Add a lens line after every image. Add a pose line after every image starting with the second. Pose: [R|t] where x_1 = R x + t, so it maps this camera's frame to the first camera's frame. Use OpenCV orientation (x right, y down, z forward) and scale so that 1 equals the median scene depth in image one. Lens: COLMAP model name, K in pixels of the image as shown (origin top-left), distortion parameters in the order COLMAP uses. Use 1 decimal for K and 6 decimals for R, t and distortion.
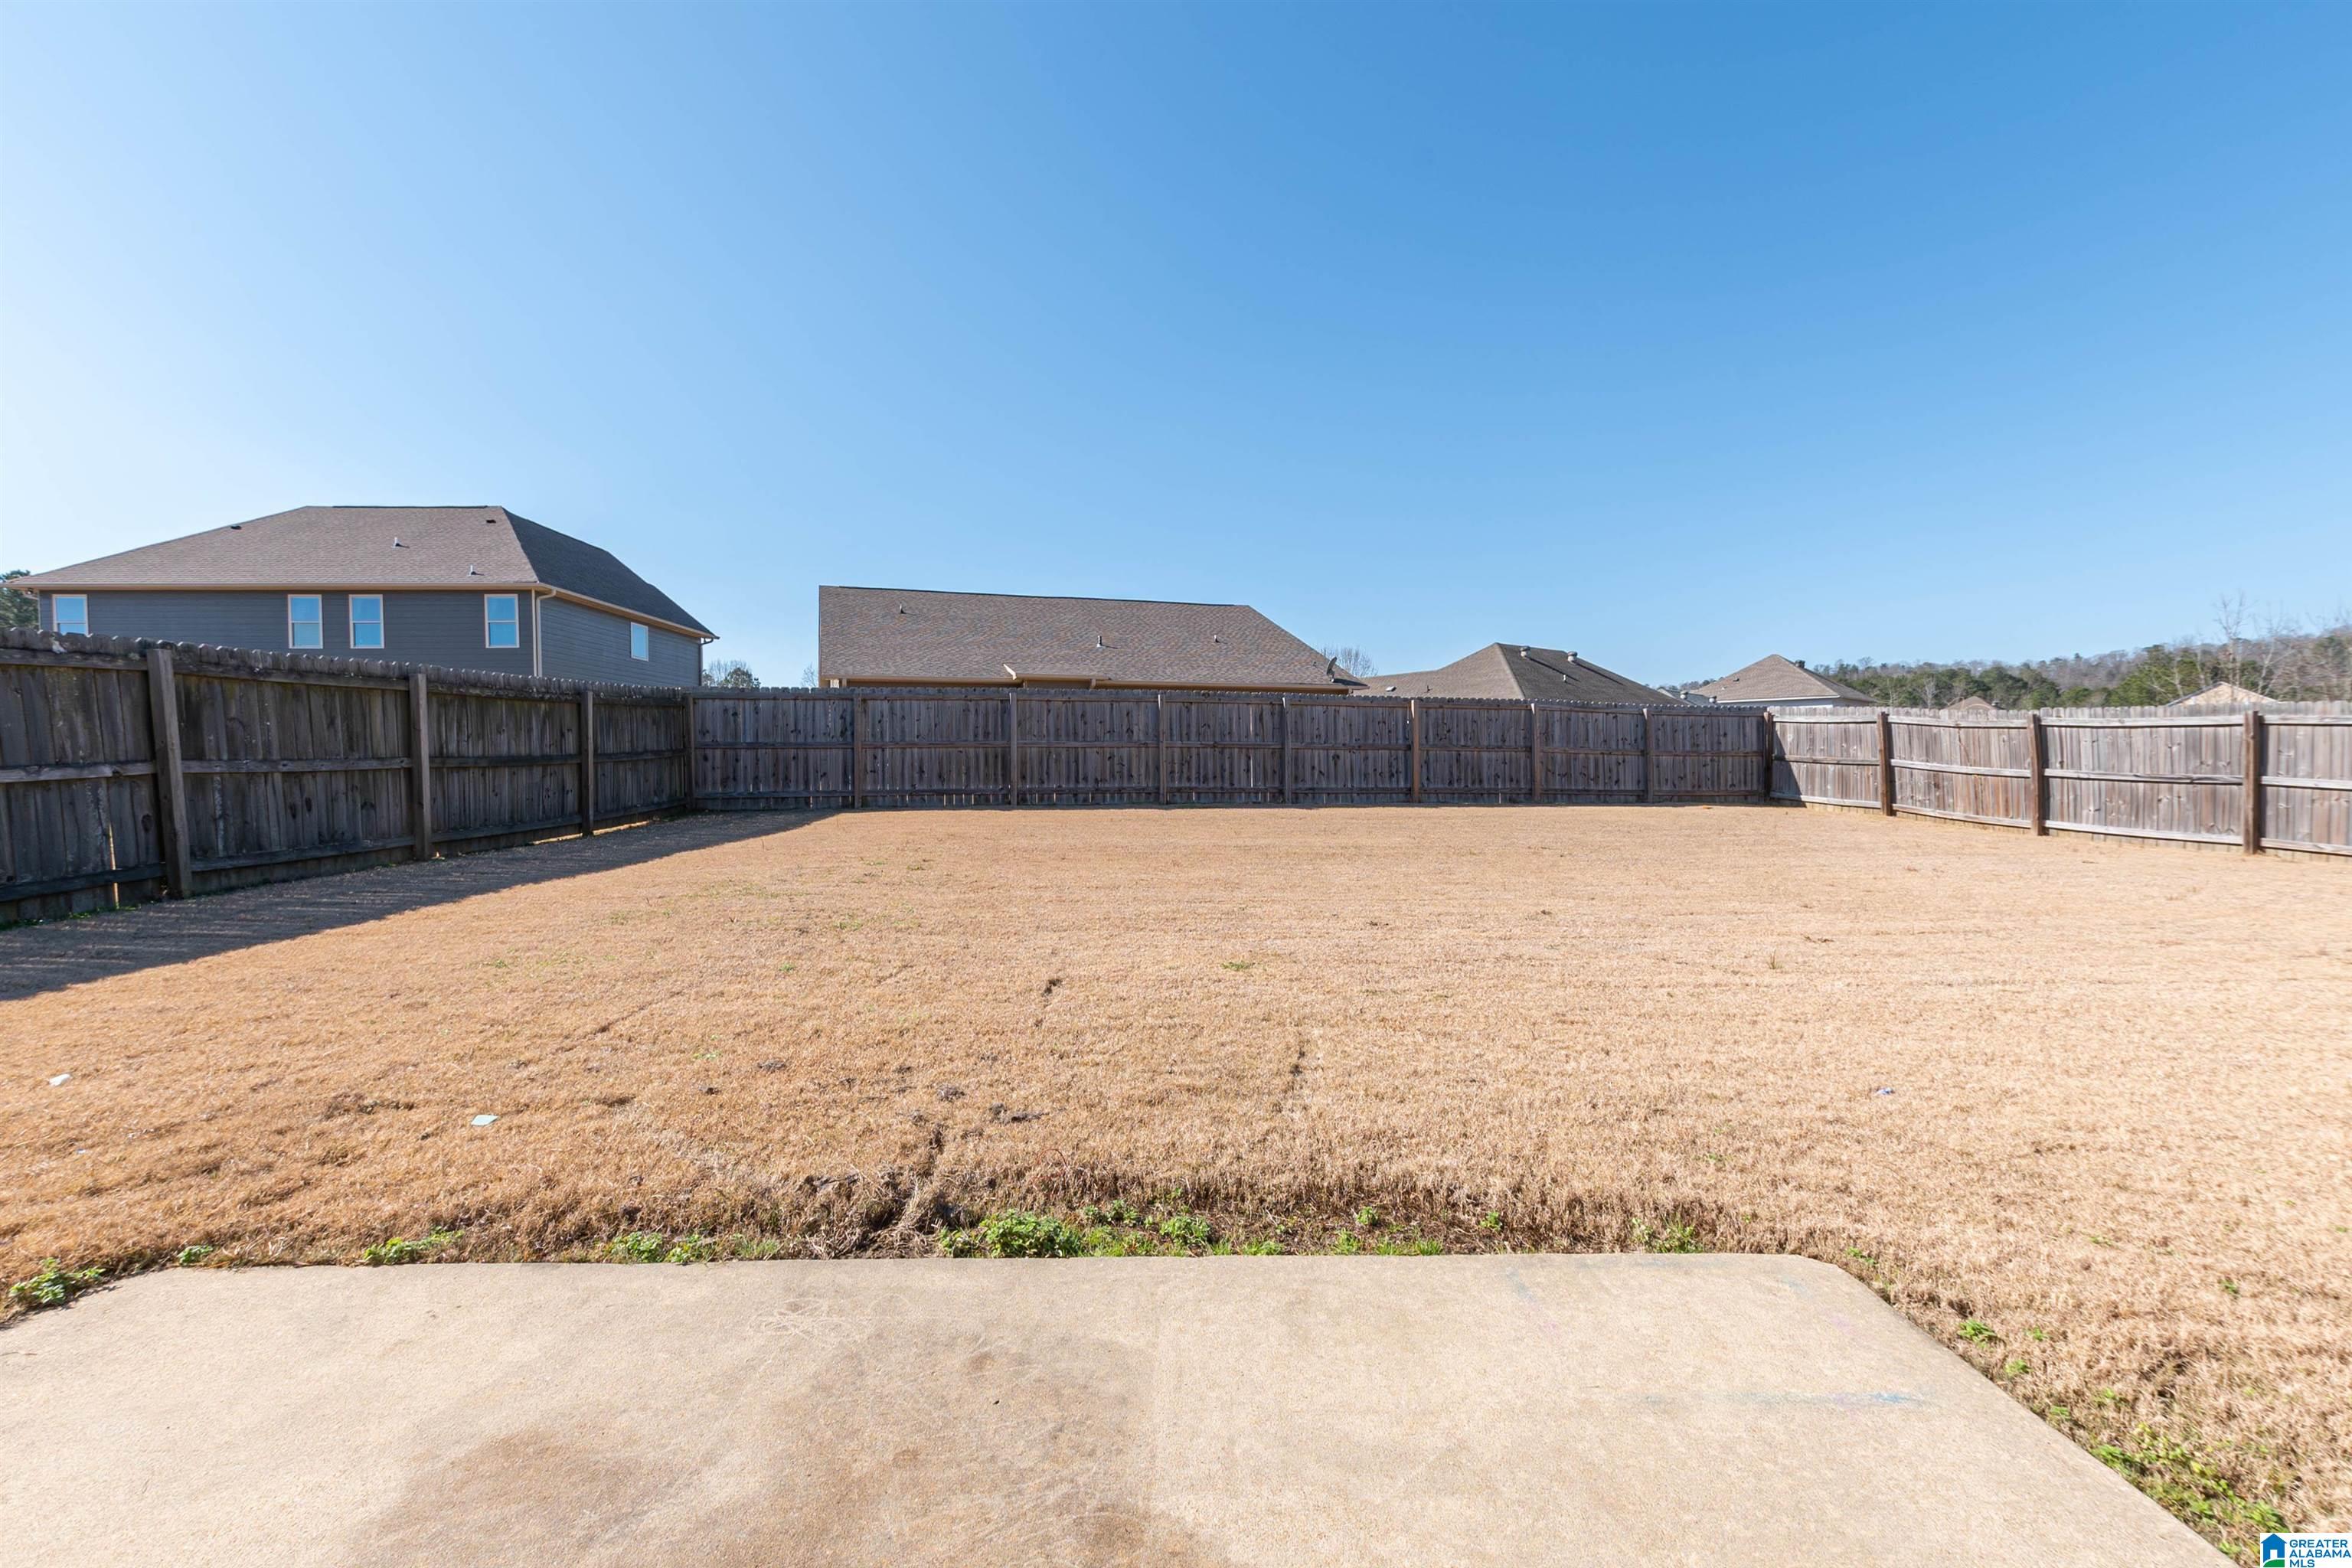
lens RADIAL K [[1012.4, 0, 1163.5], [0, 1012.4, 780.0], [0, 0, 1]] dist [0.001261, 0.000186]
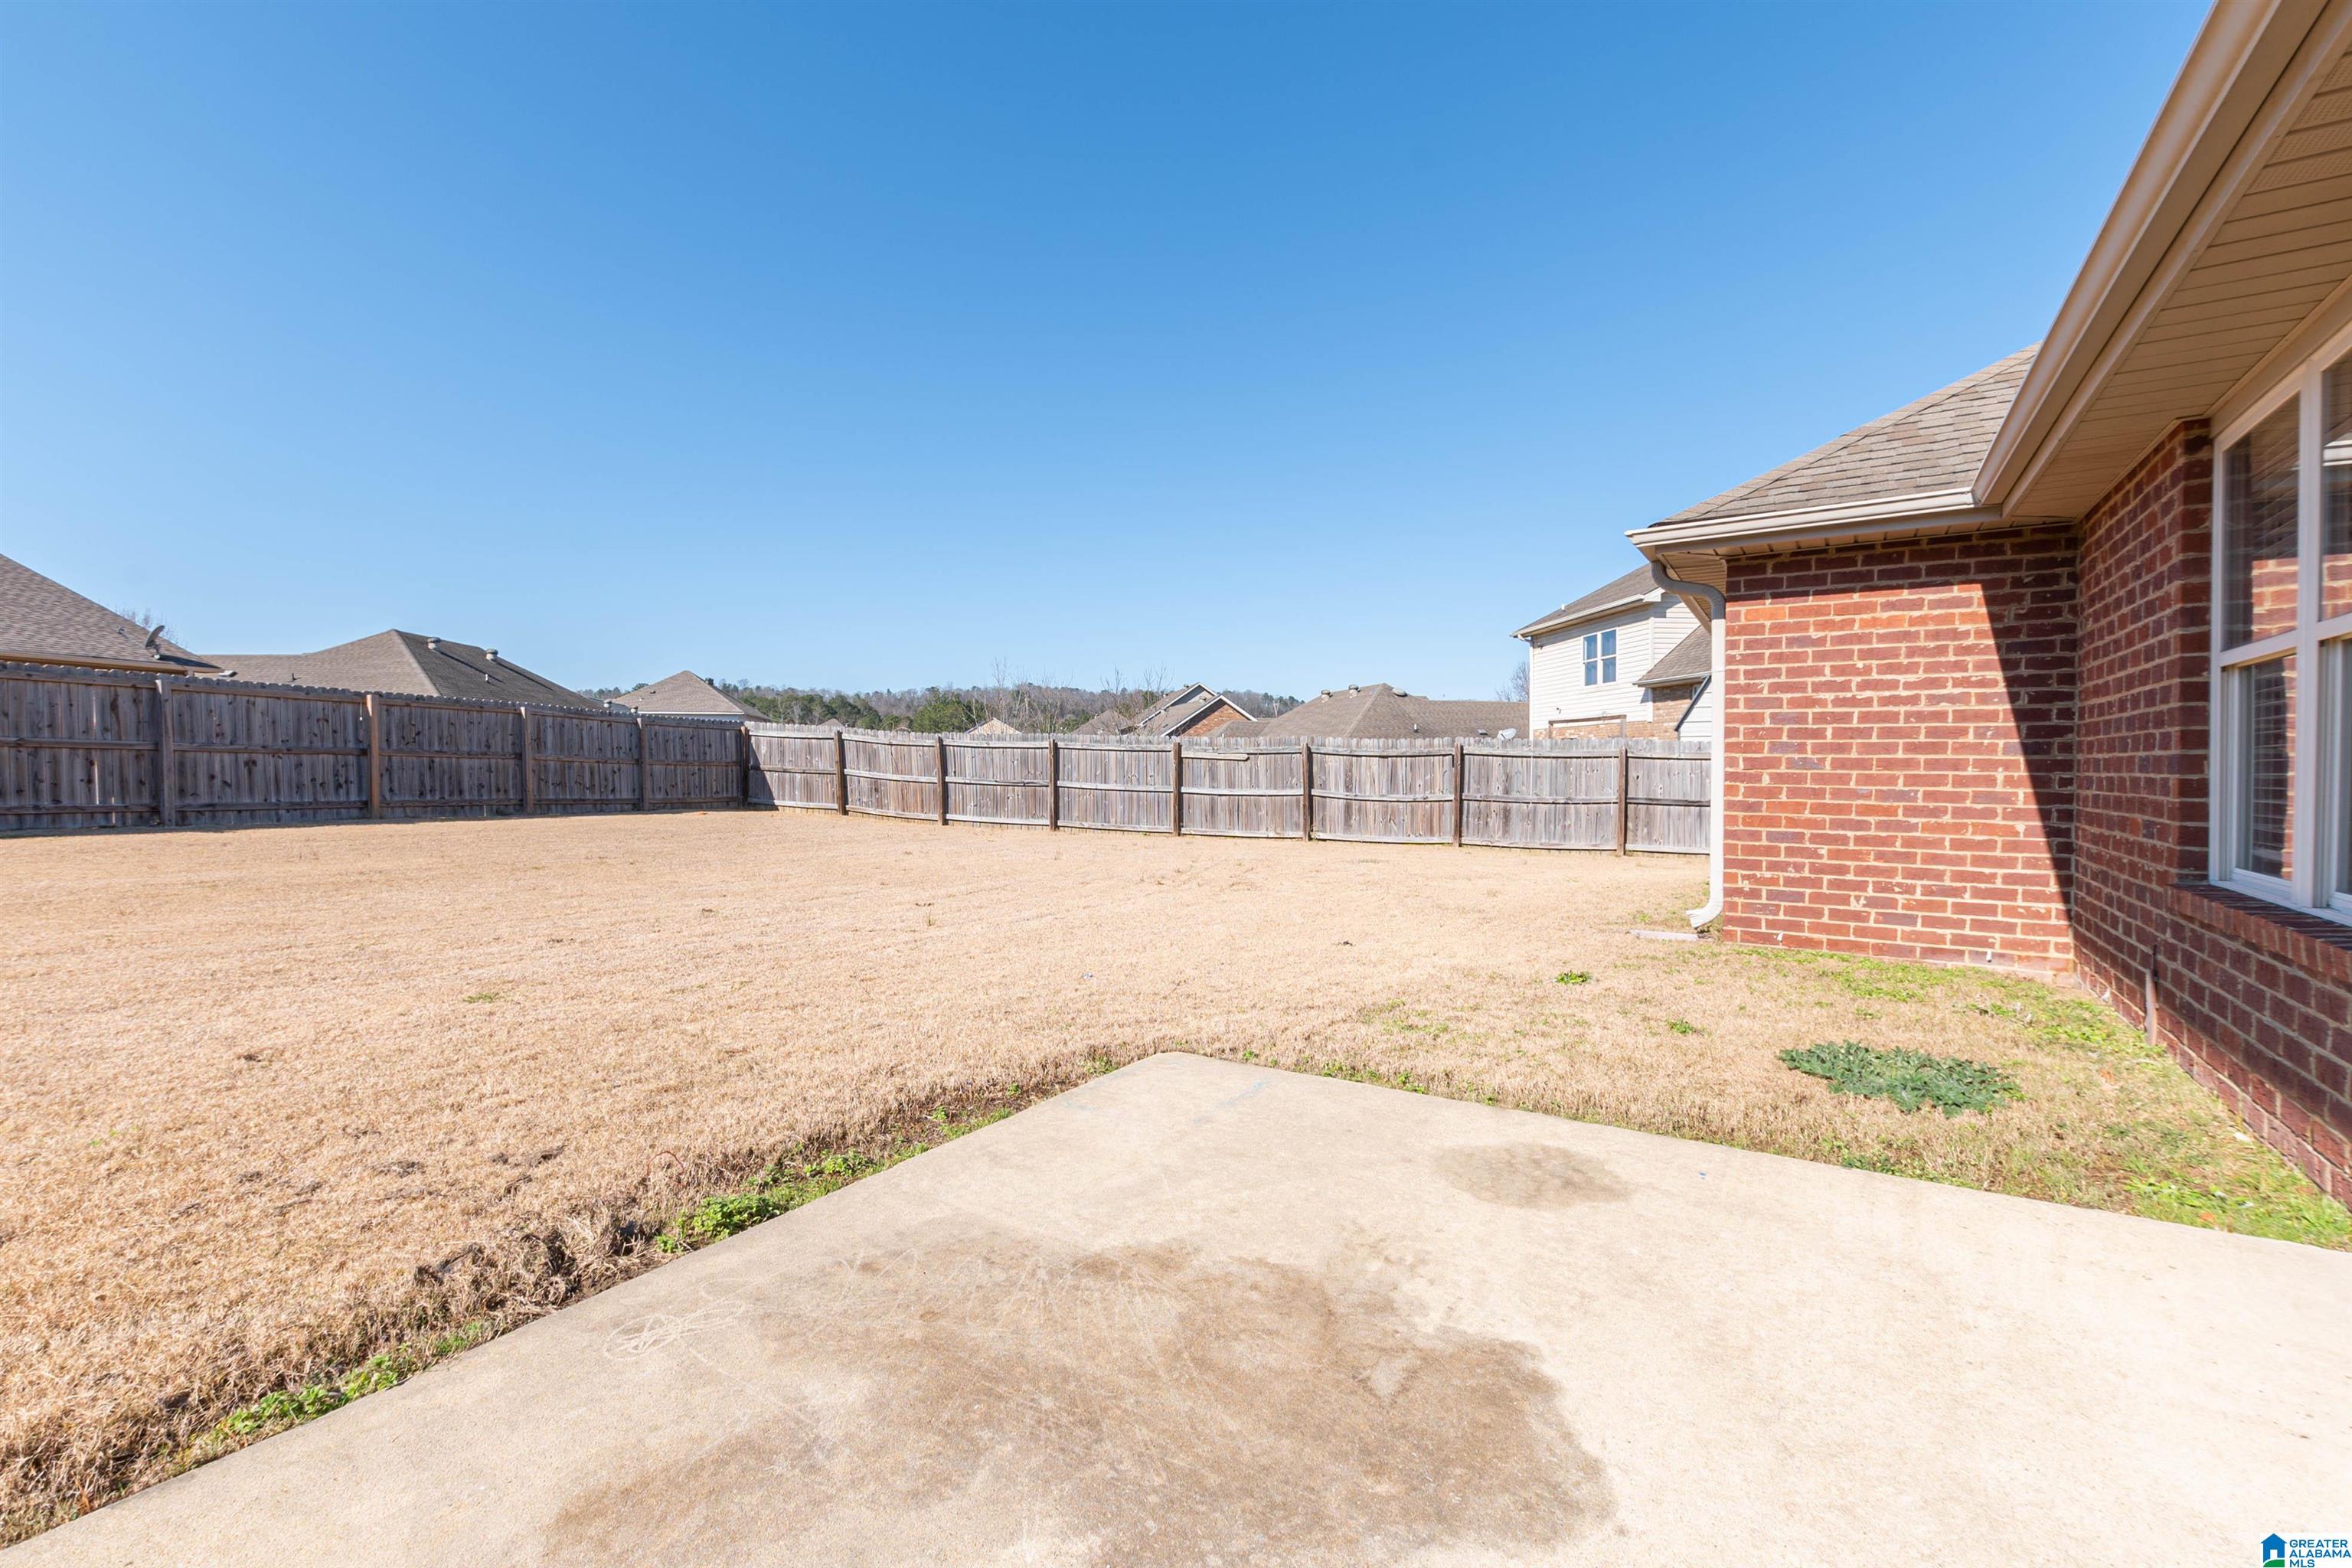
lens RADIAL K [[1012.4, 0, 1163.5], [0, 1012.4, 780.0], [0, 0, 1]] dist [0.001261, 0.000186]
pose [[0.544747, -0.004037, 0.838591, -0.111435], [0.011930, 0.999925, -0.002936, 0.001017], [-0.838516, 0.011603, 0.544754, 0.006249]]
